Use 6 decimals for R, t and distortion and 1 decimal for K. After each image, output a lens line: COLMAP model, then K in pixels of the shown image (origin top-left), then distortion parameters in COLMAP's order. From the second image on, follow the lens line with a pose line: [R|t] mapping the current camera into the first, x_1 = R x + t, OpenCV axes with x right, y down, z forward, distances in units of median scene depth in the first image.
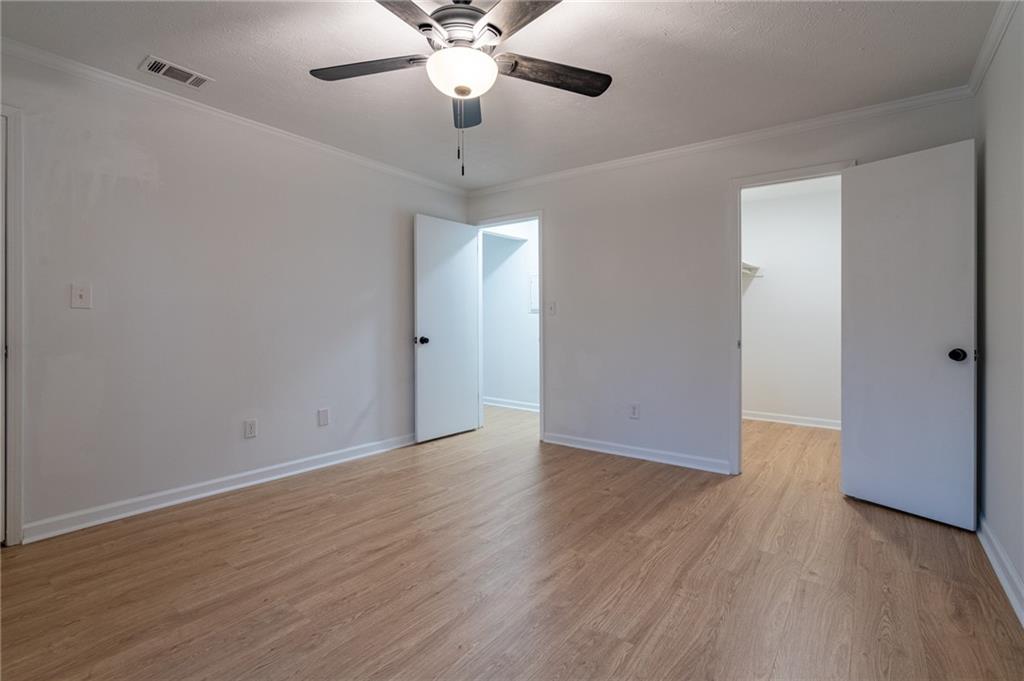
lens RADIAL K [[469.2, 0, 510.4], [0, 469.2, 333.0], [0, 0, 1]] dist [-0.007236, 0.002265]
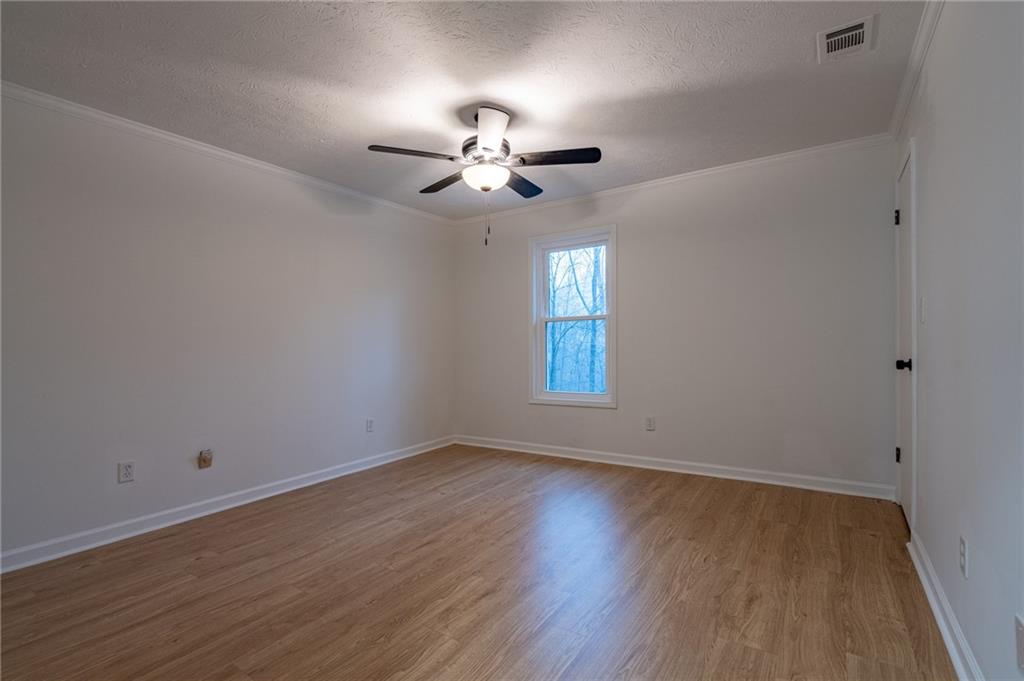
lens RADIAL K [[469.2, 0, 519.3], [0, 469.2, 340.5], [0, 0, 1]] dist [-0.007236, 0.002265]
pose [[-0.997277, 0.010910, -0.072930, -0.076856], [0.009495, 0.999761, 0.019716, -0.048855], [0.073128, 0.018970, -0.997142, 1.982947]]
